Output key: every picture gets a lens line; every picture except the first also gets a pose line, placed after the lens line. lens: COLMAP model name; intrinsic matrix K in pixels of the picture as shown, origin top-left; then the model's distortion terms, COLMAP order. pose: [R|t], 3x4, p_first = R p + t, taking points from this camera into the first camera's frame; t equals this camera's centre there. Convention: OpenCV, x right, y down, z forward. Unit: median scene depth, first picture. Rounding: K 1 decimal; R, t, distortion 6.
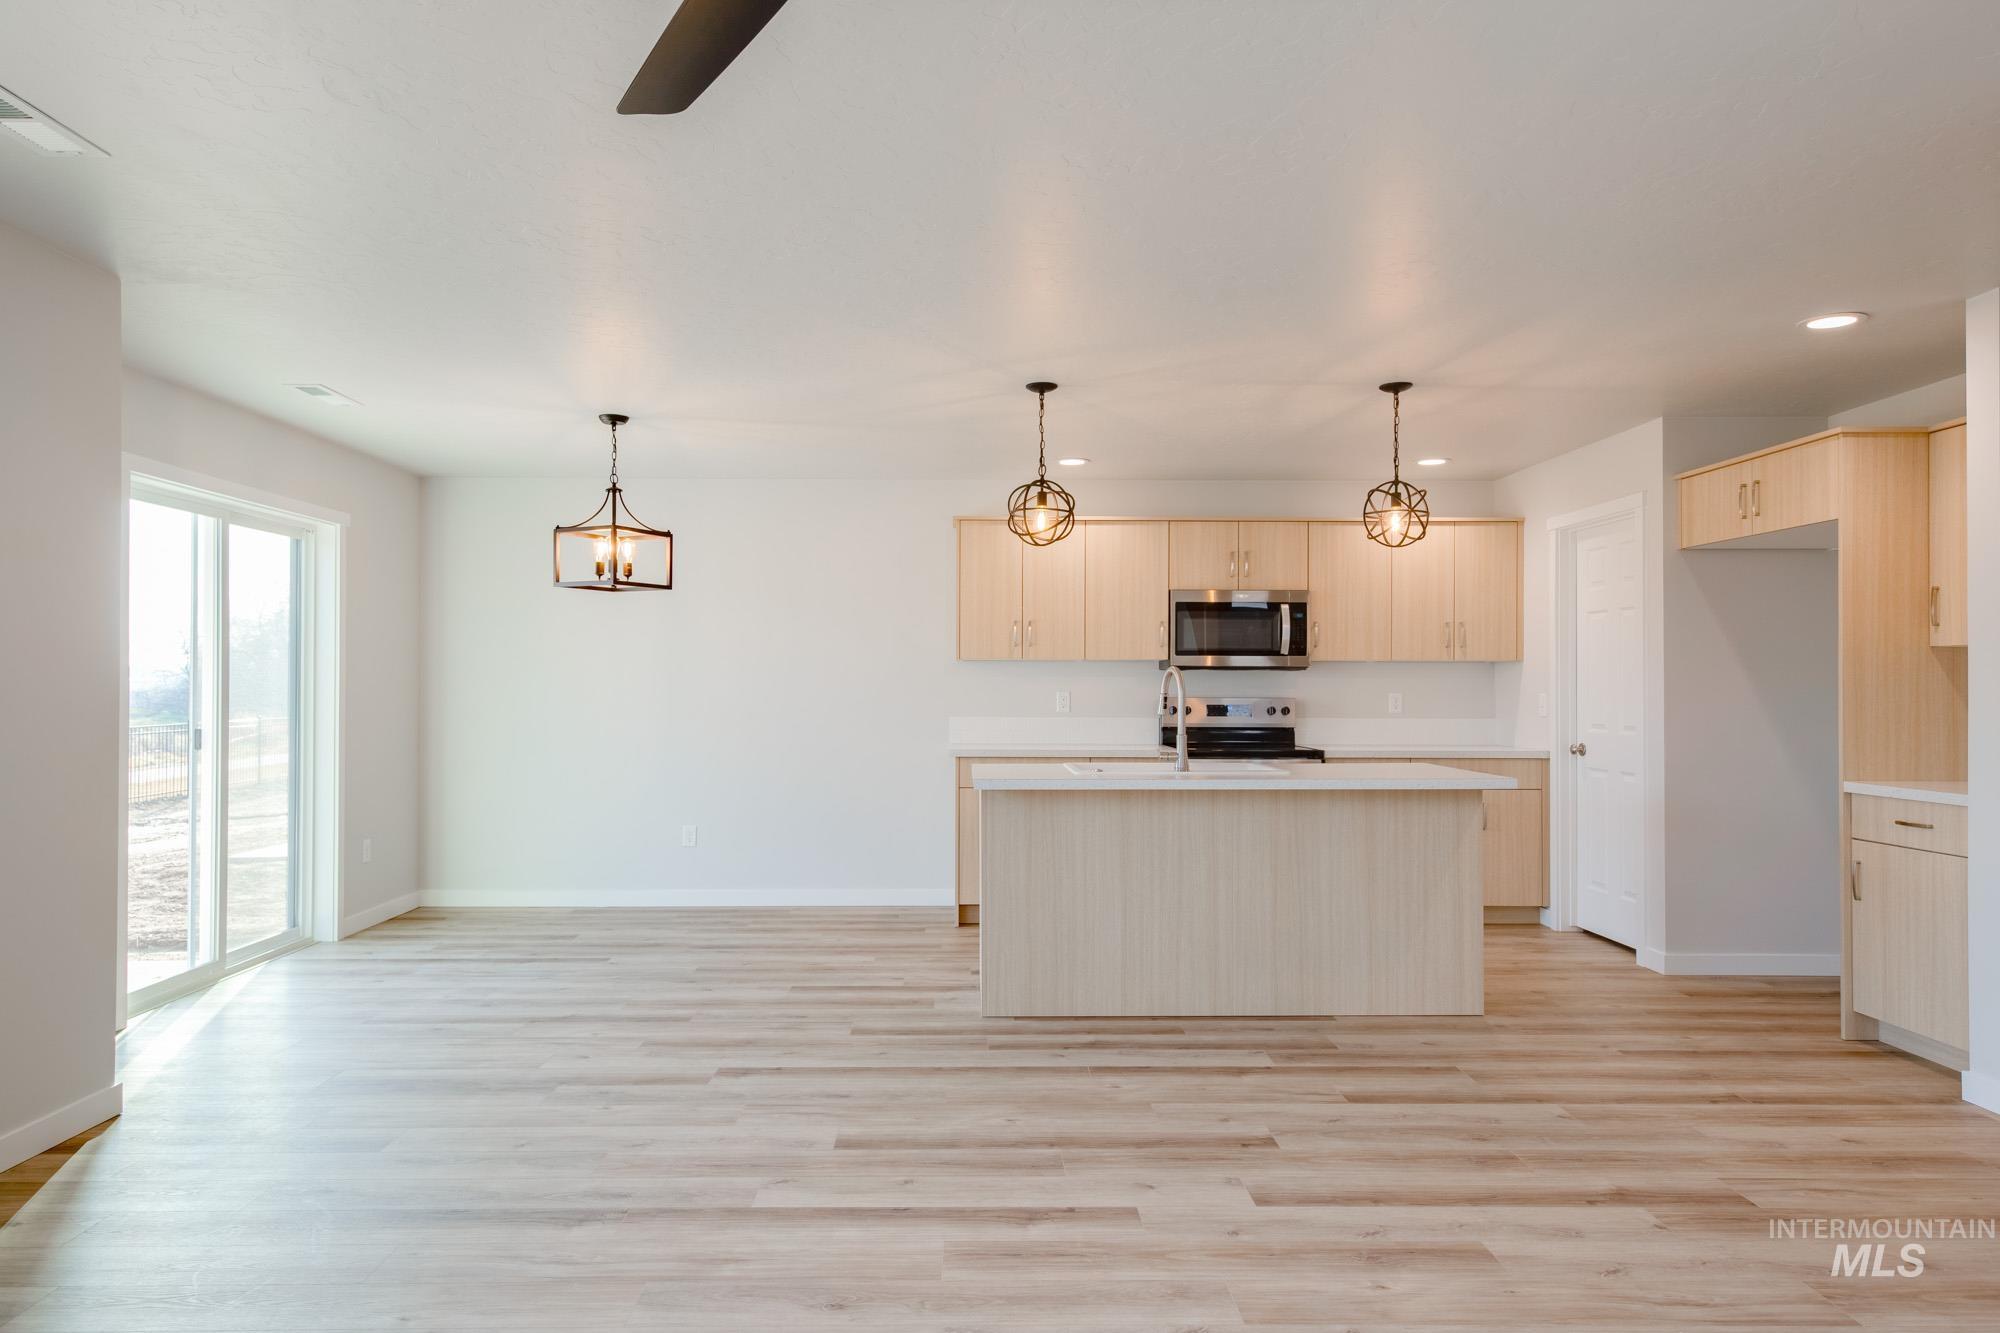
lens RADIAL K [[1213.9, 0, 981.3], [0, 1213.9, 676.2], [0, 0, 1]] dist [0.019118, -0.005695]
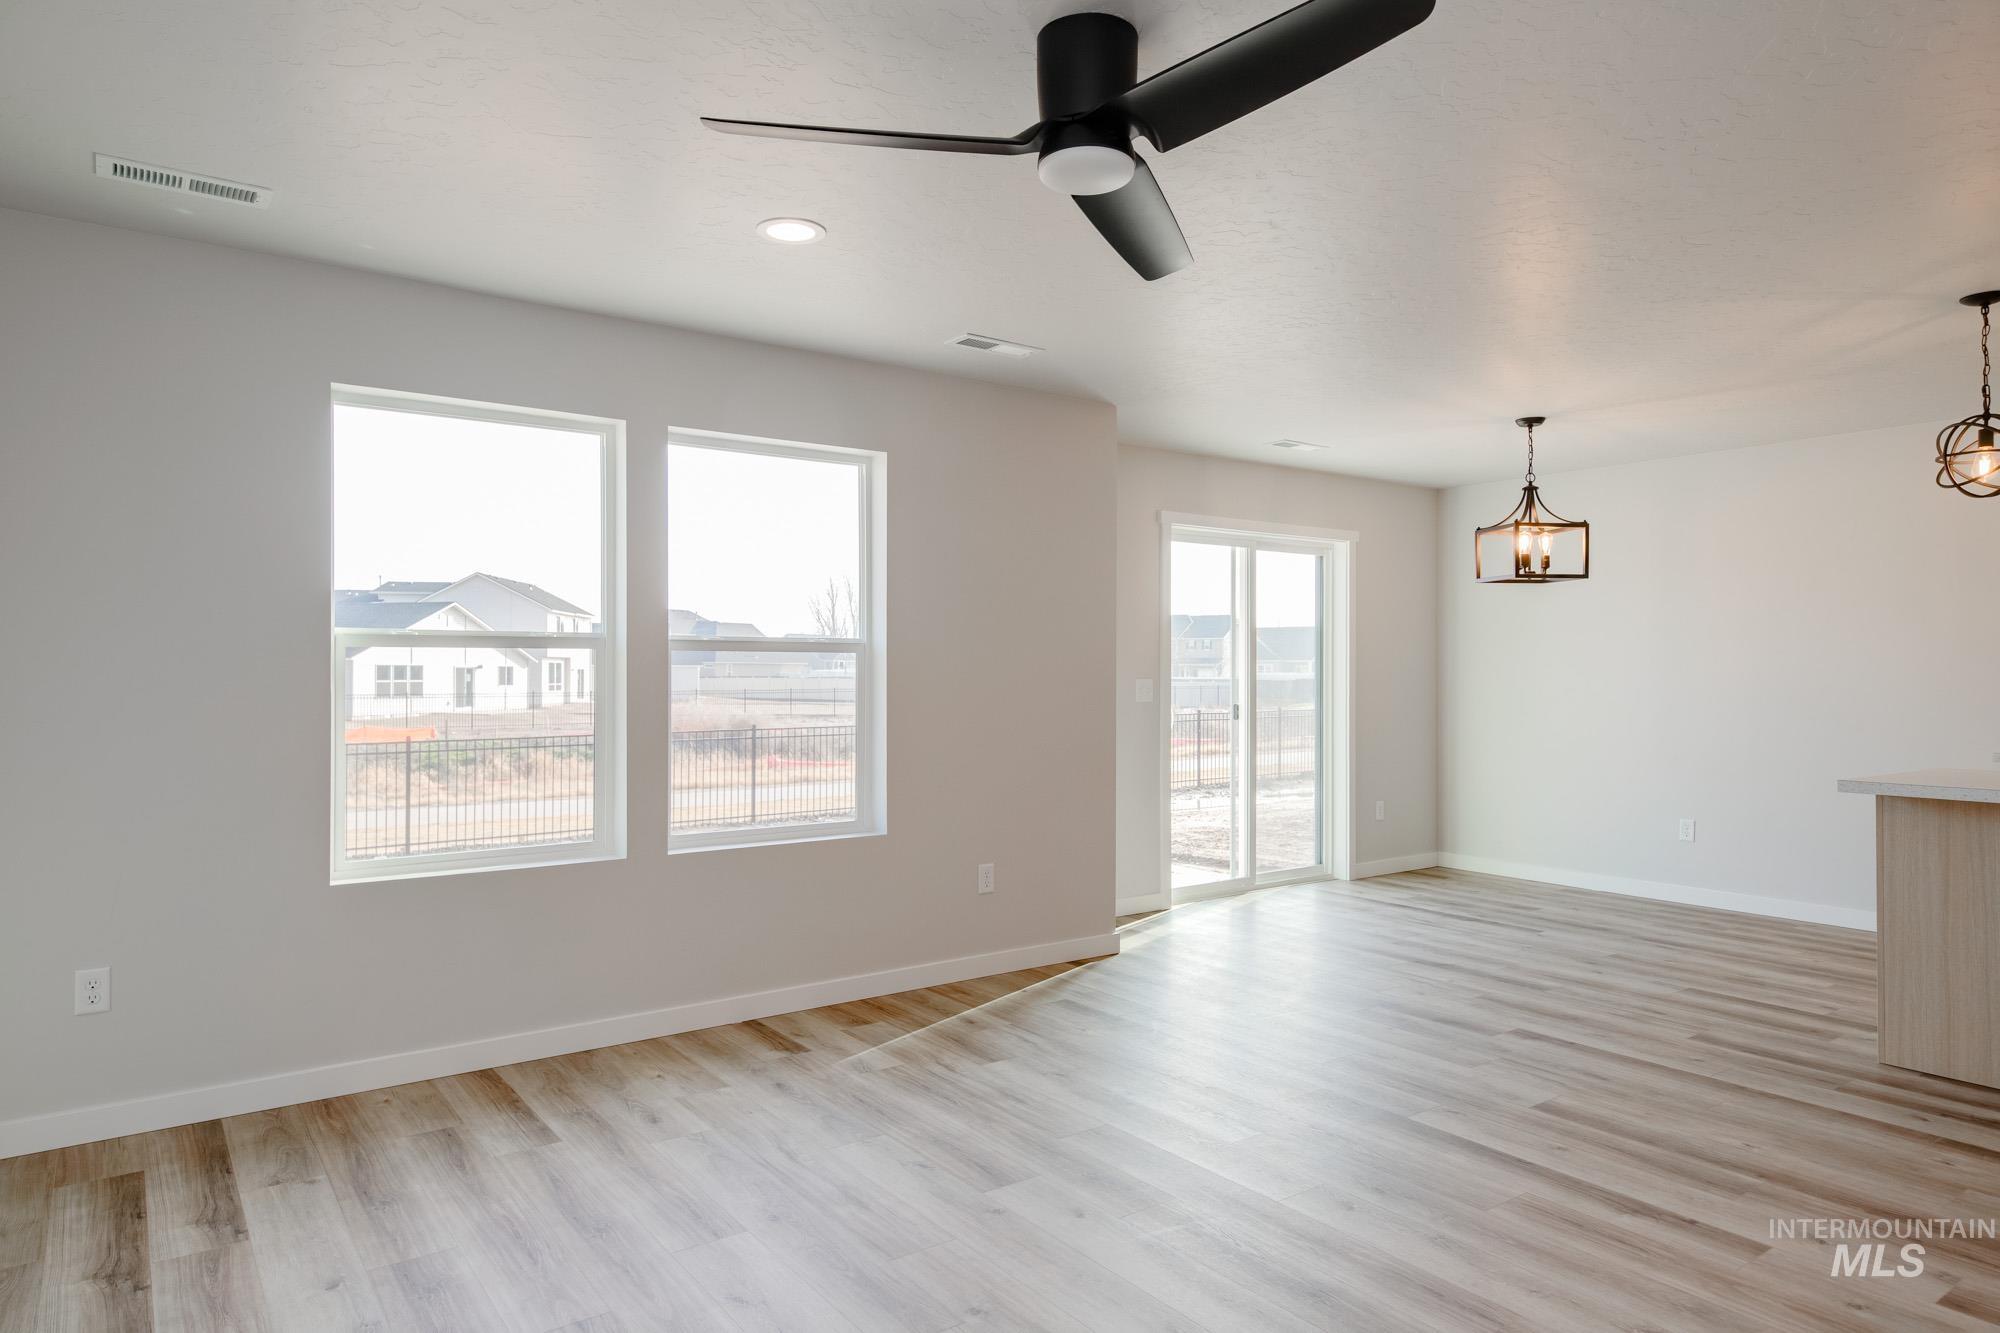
lens RADIAL K [[1213.9, 0, 995.0], [0, 1213.9, 663.5], [0, 0, 1]] dist [0.019118, -0.005695]
pose [[0.578545, -0.005794, -0.815630, 0.298597], [0.005193, 0.999981, -0.003420, 0.001290], [0.815634, -0.002257, 0.578564, 0.002269]]
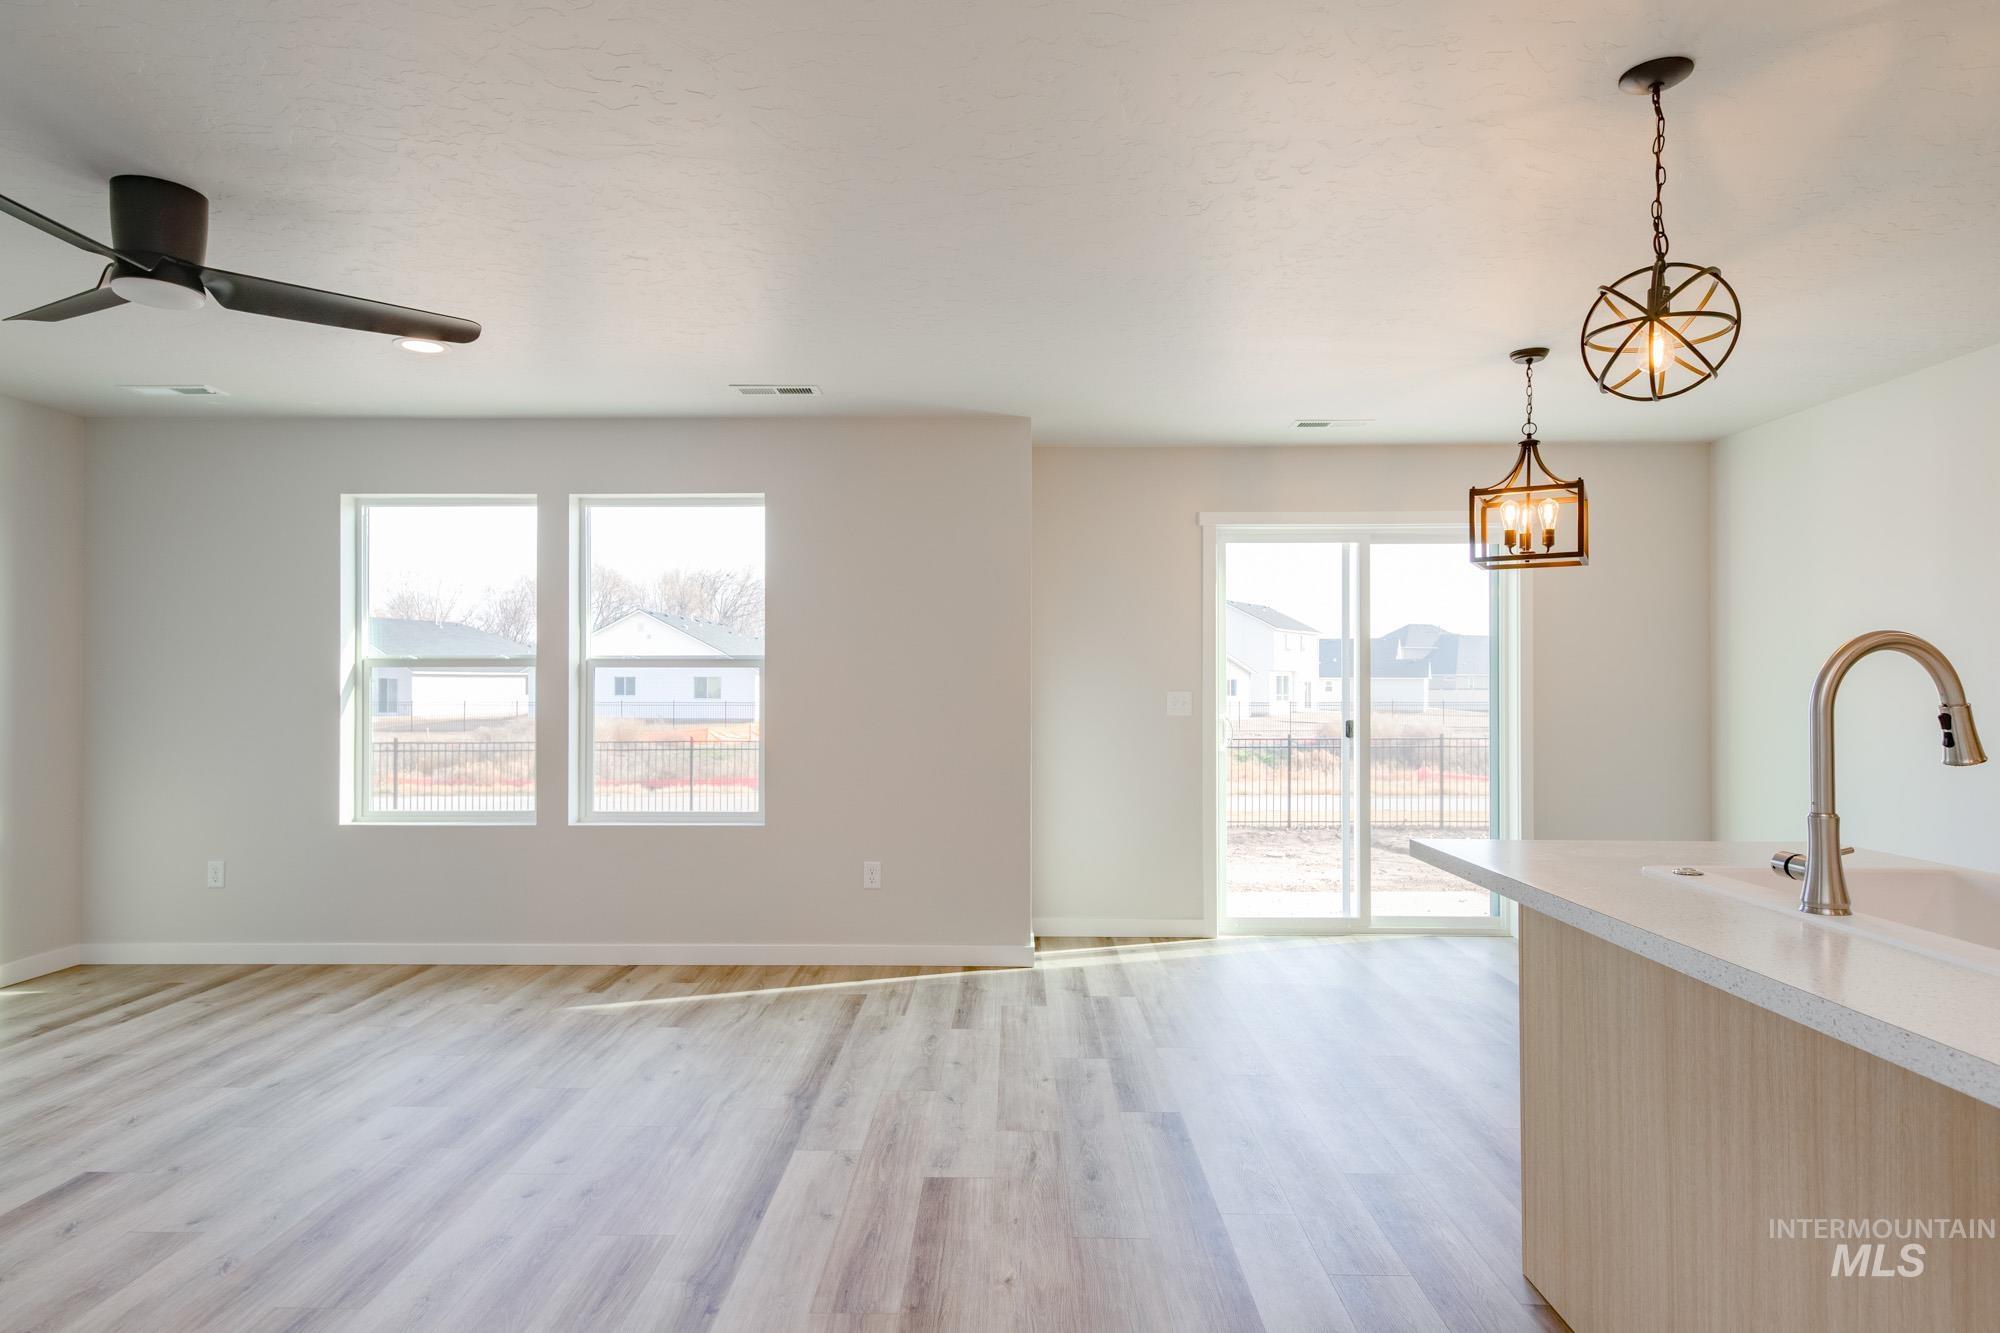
lens RADIAL K [[1123.3, 0, 989.4], [0, 1123.3, 671.7], [0, 0, 1]] dist [0.023609, -0.008910]
pose [[-0.035667, -0.011223, -0.999301, 0.467125], [0.006698, 0.999912, -0.011469, 0.005744], [0.999341, -0.007102, -0.035588, 0.674699]]
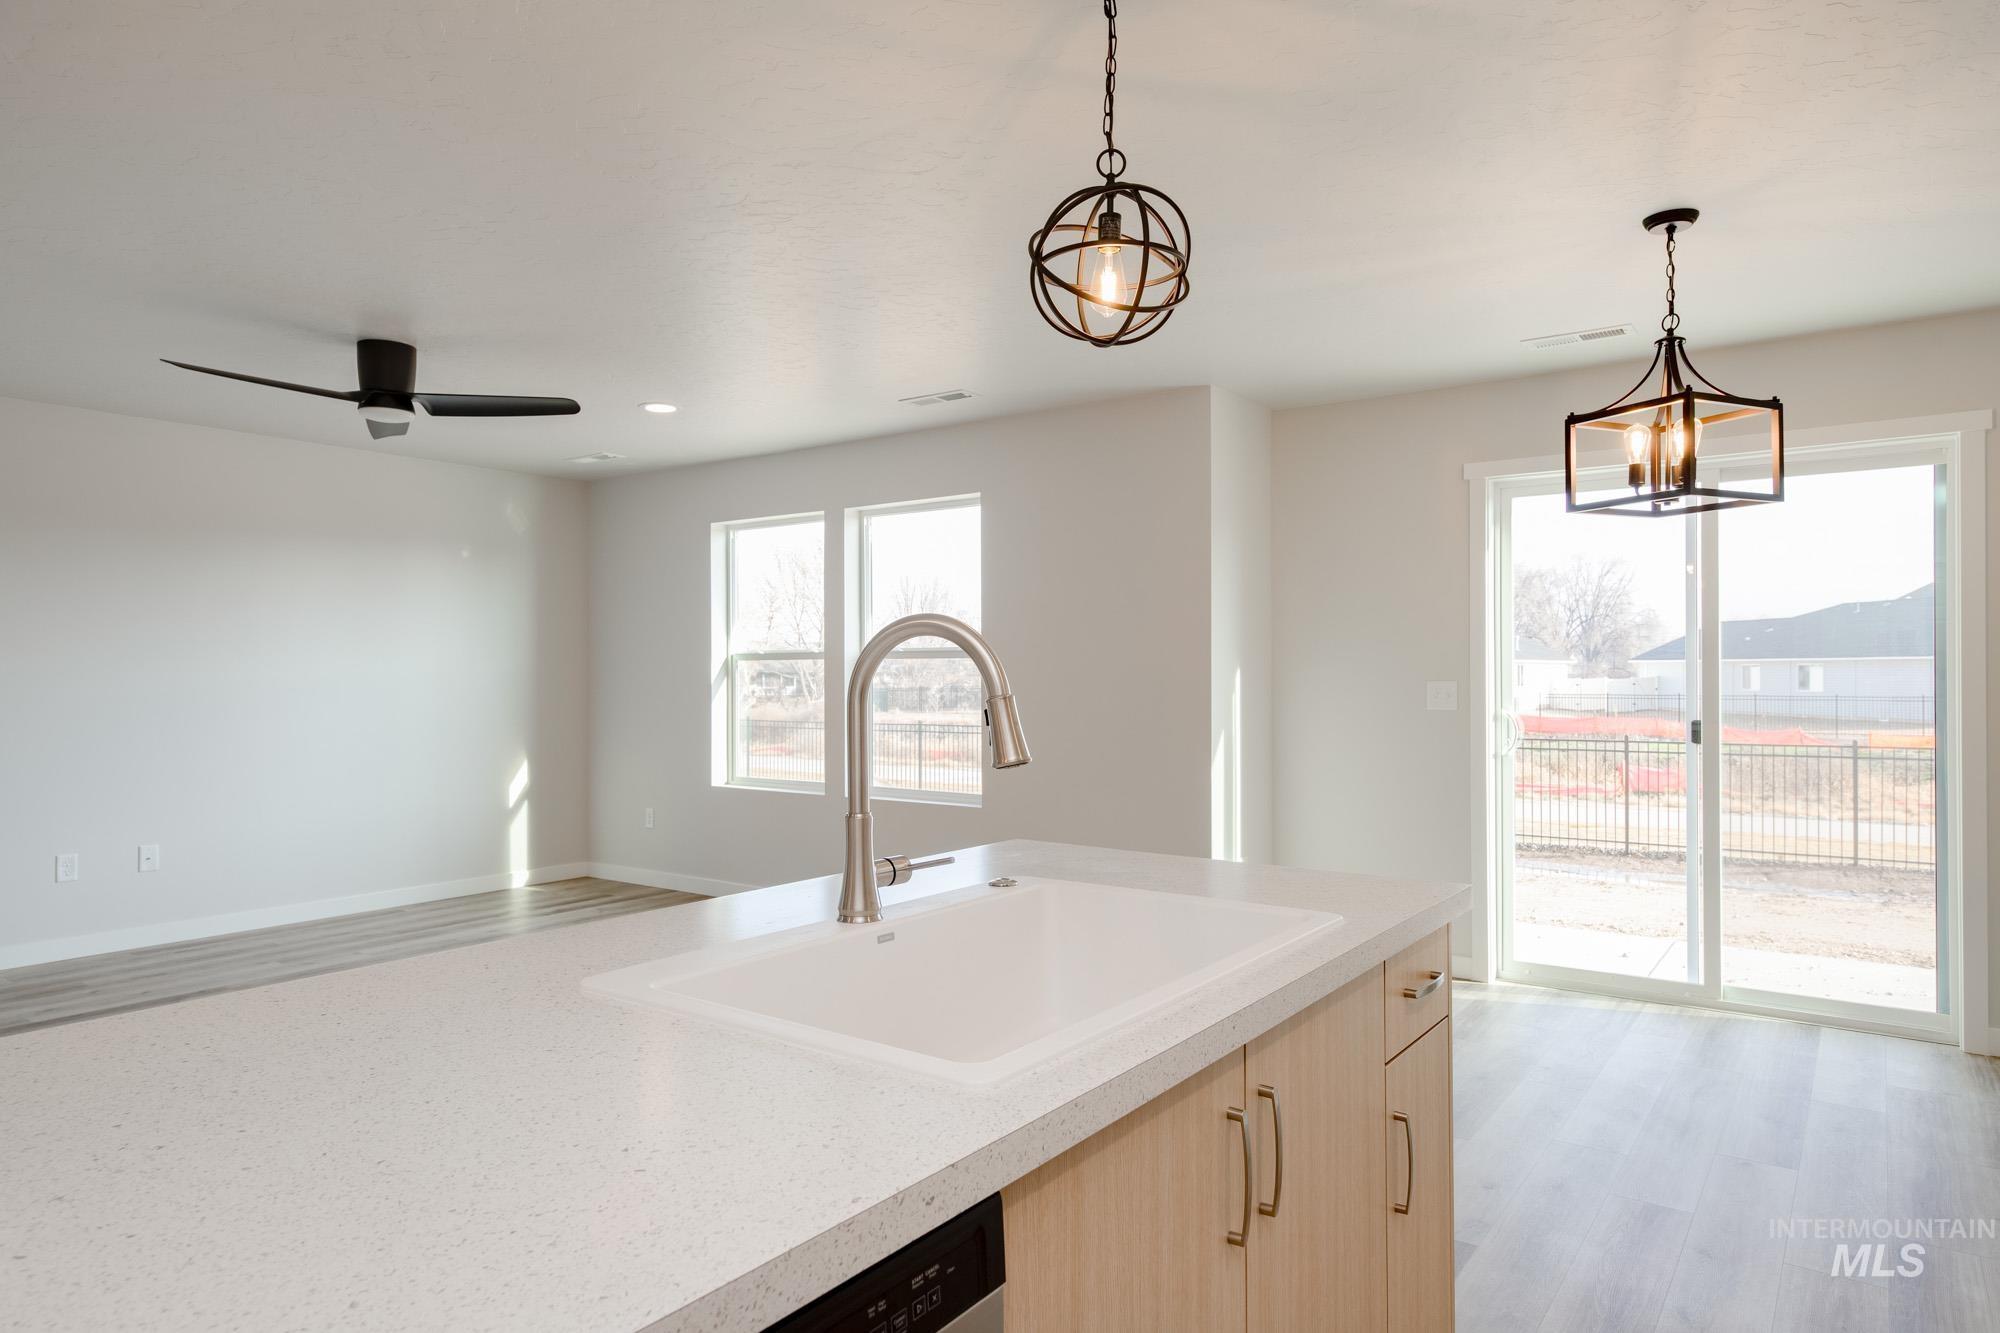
lens RADIAL K [[1202.4, 0, 989.5], [0, 1202.4, 663.9], [0, 0, 1]] dist [0.016743, -0.001496]
pose [[-0.606628, -0.004913, -0.794970, 0.370934], [0.007912, 0.999894, -0.012217, 0.008433], [0.794946, -0.013701, -0.606525, 1.105296]]
